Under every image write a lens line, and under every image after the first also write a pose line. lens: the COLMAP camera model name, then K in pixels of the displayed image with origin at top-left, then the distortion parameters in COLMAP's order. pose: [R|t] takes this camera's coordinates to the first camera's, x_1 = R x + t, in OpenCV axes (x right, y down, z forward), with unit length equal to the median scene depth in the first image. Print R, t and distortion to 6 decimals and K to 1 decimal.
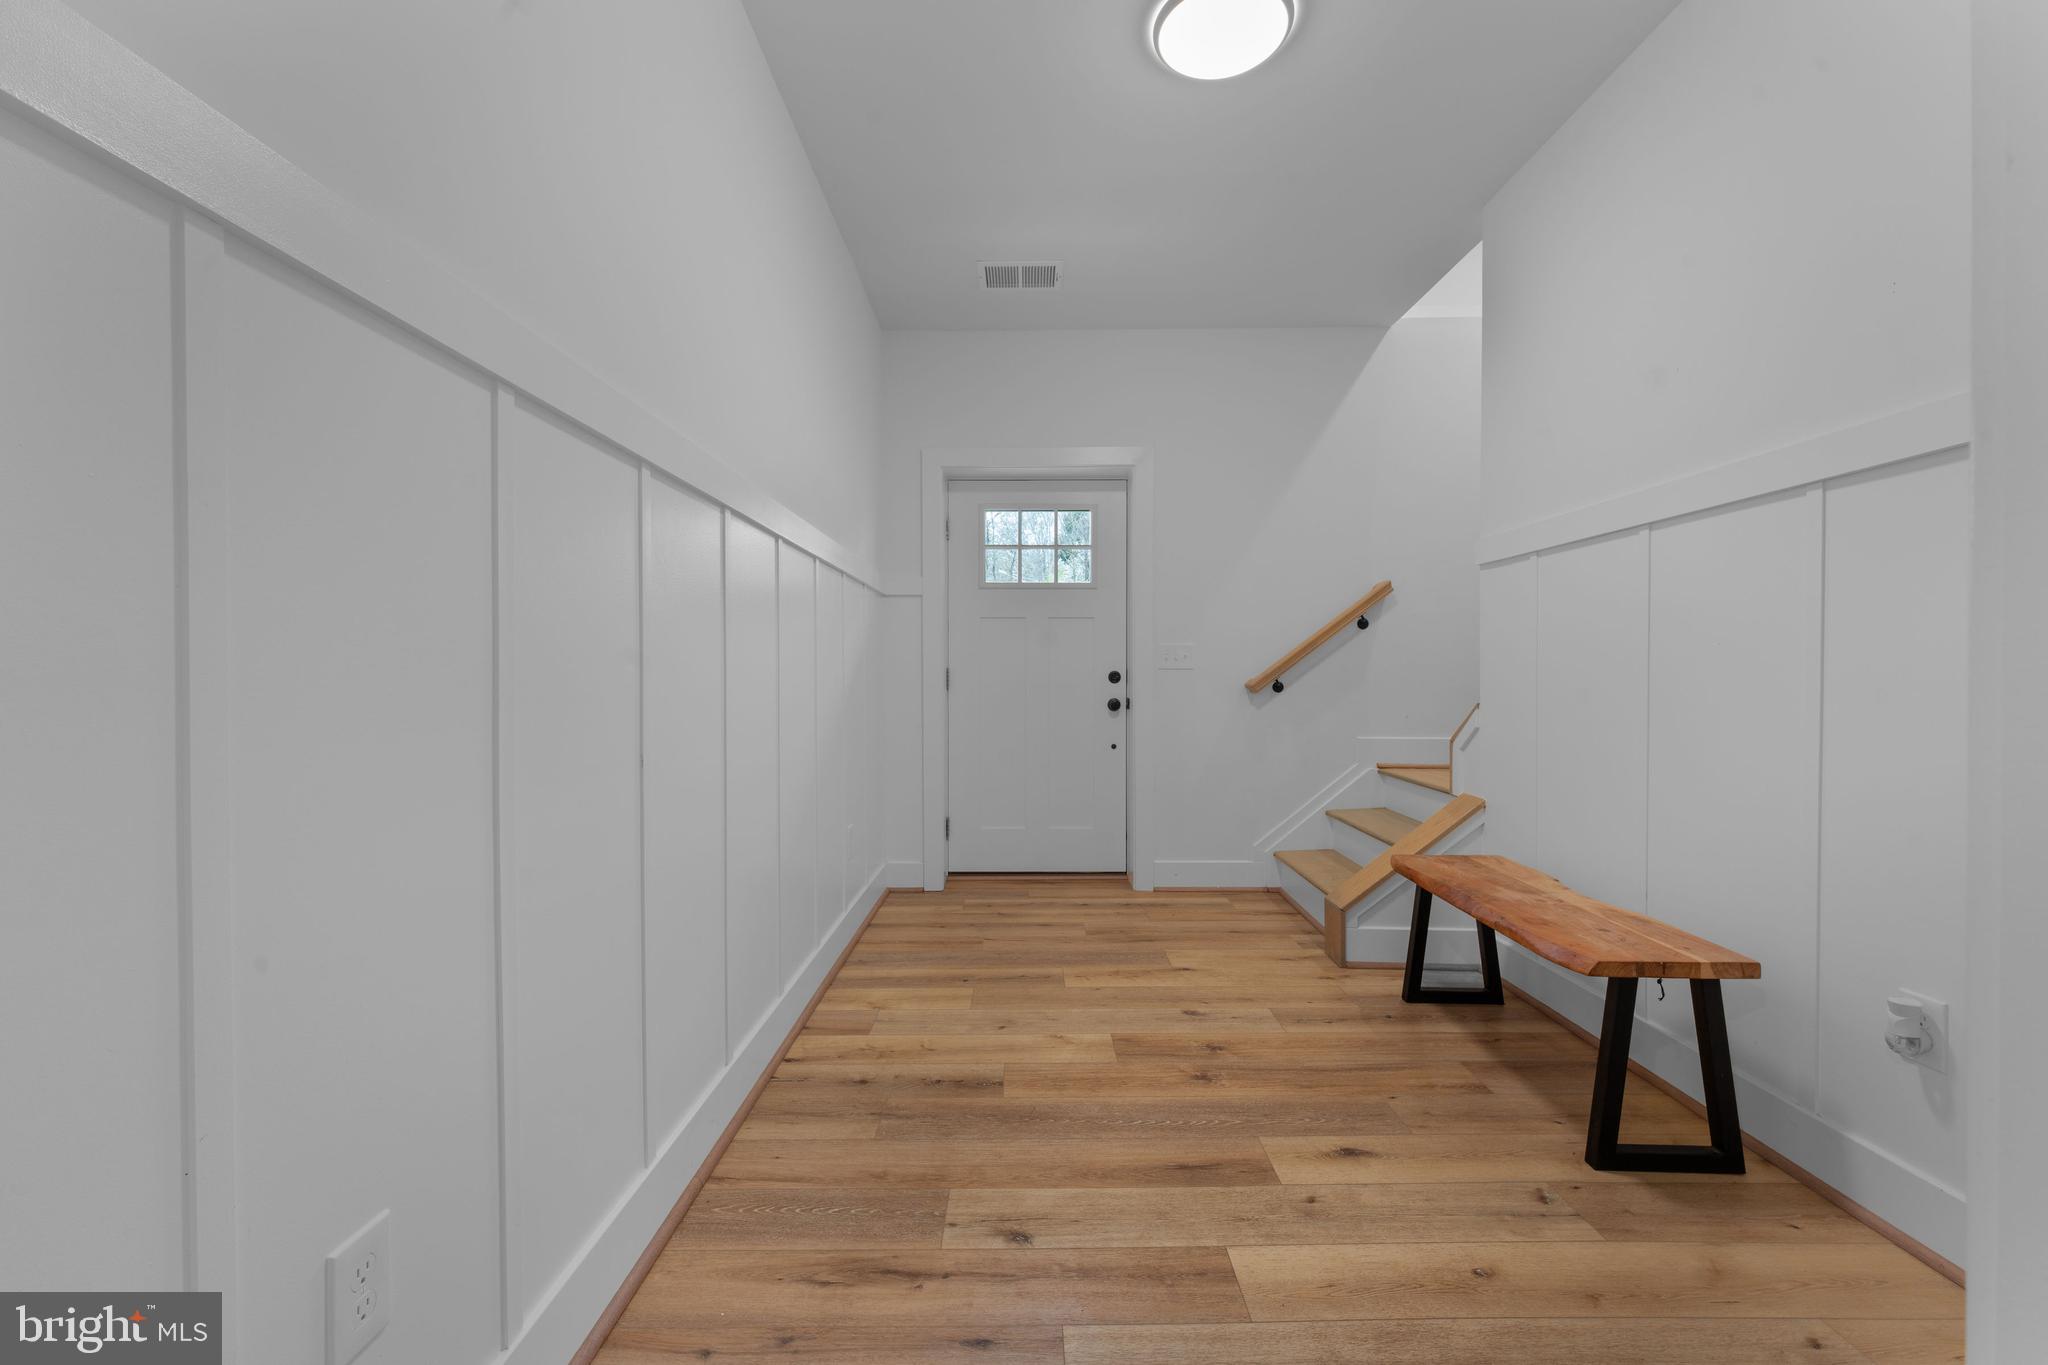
lens RADIAL K [[845.6, 0, 1027.1], [0, 845.6, 679.7], [0, 0, 1]] dist [0.004952, -0.003631]
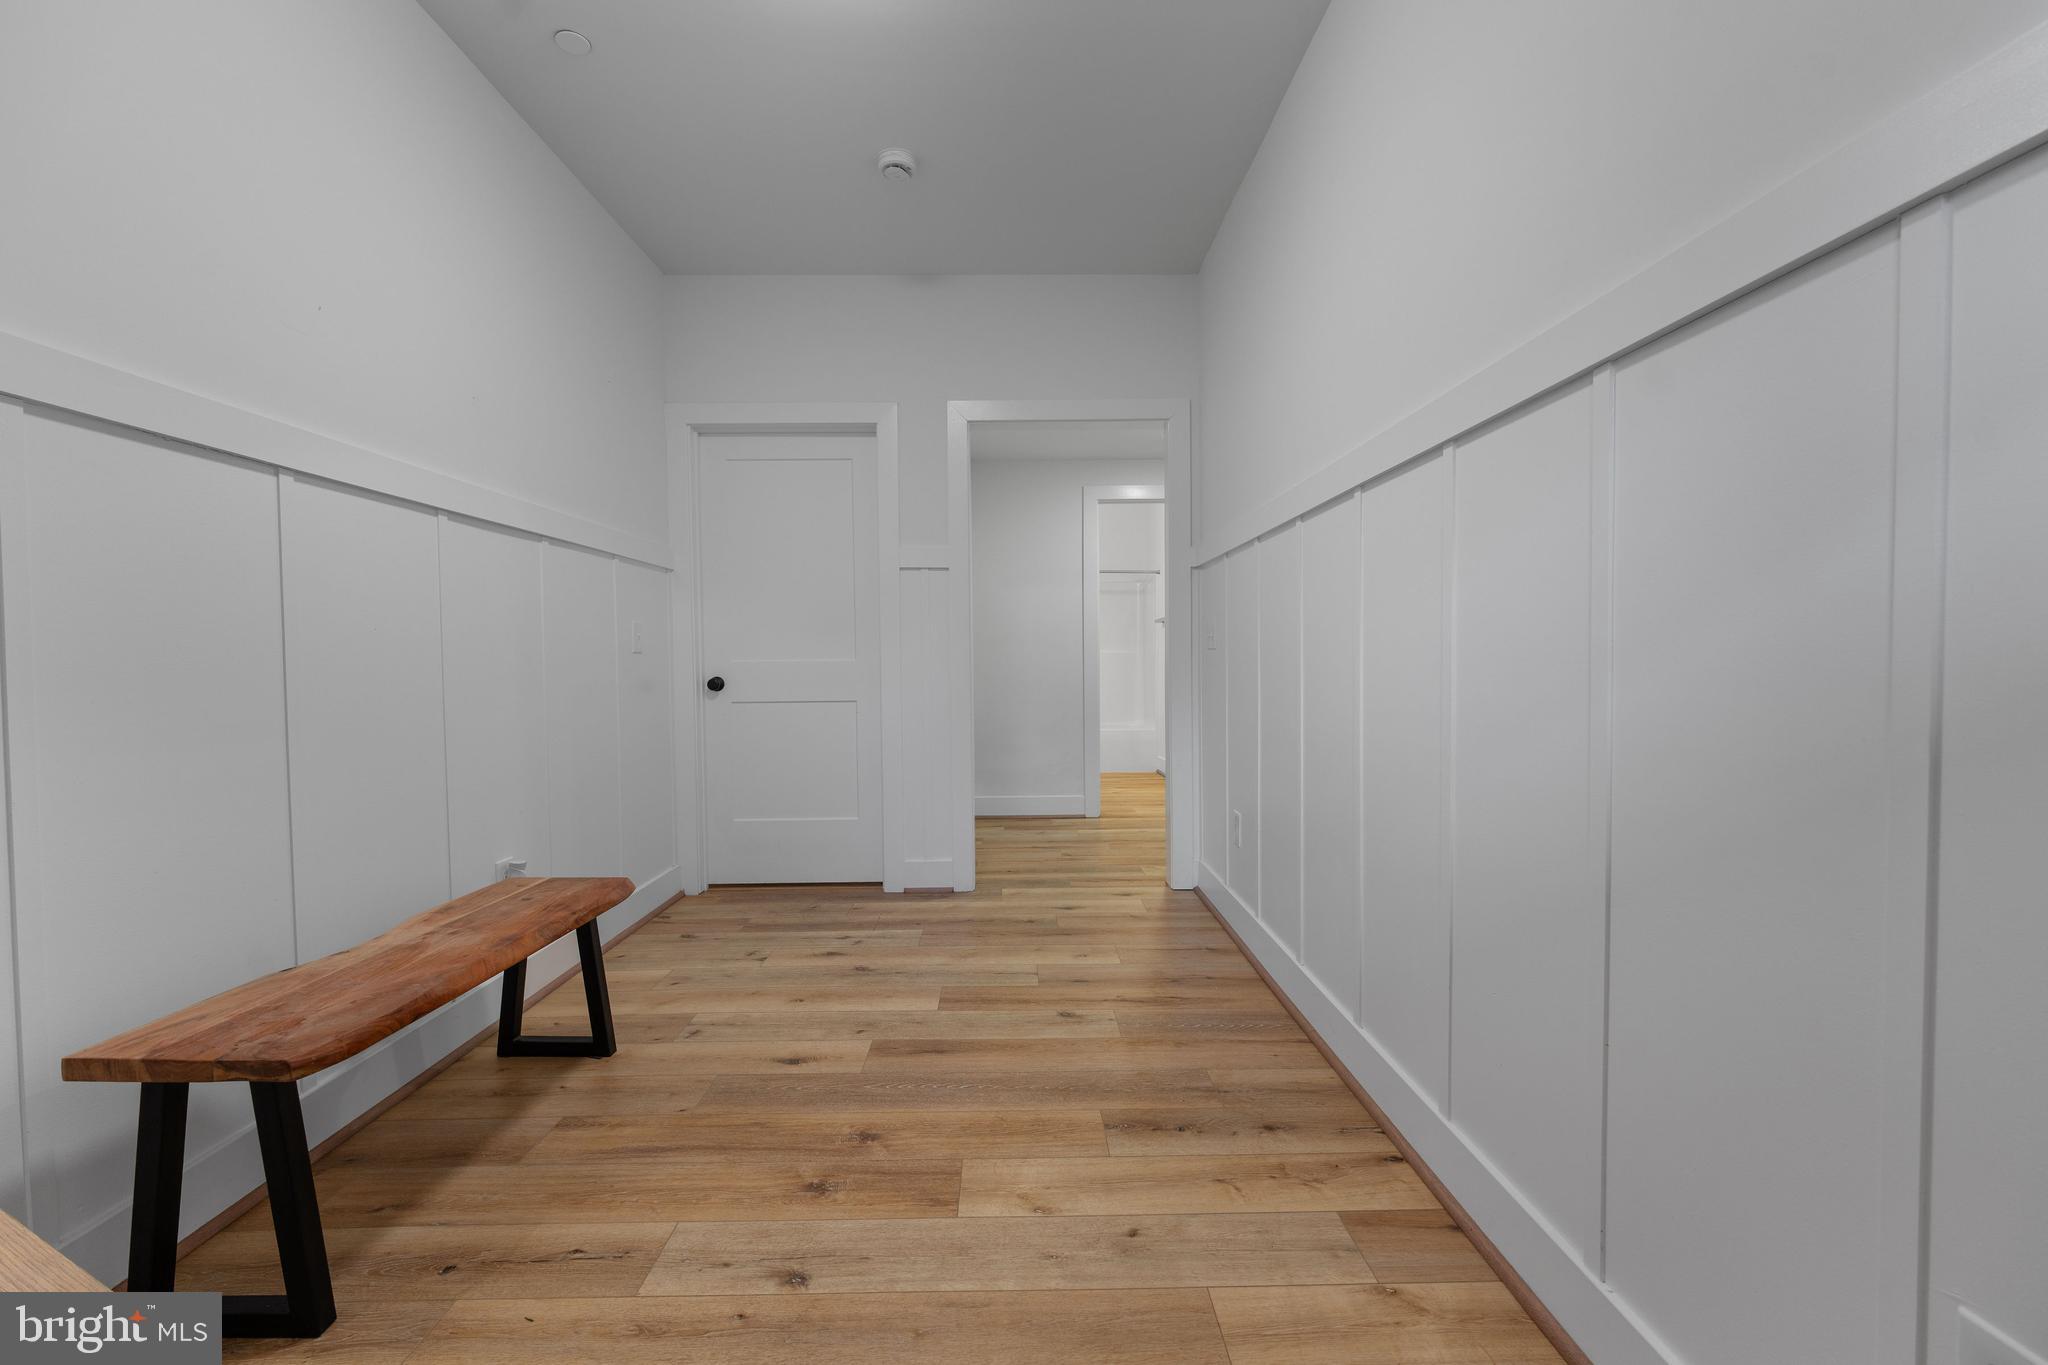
lens RADIAL K [[845.6, 0, 1024.1], [0, 845.6, 679.3], [0, 0, 1]] dist [0.004952, -0.003631]
pose [[-0.999826, 0.010768, -0.015214, 0.063494], [0.010349, 0.999573, 0.027311, -0.002774], [0.015502, 0.027149, -0.999511, 1.905903]]
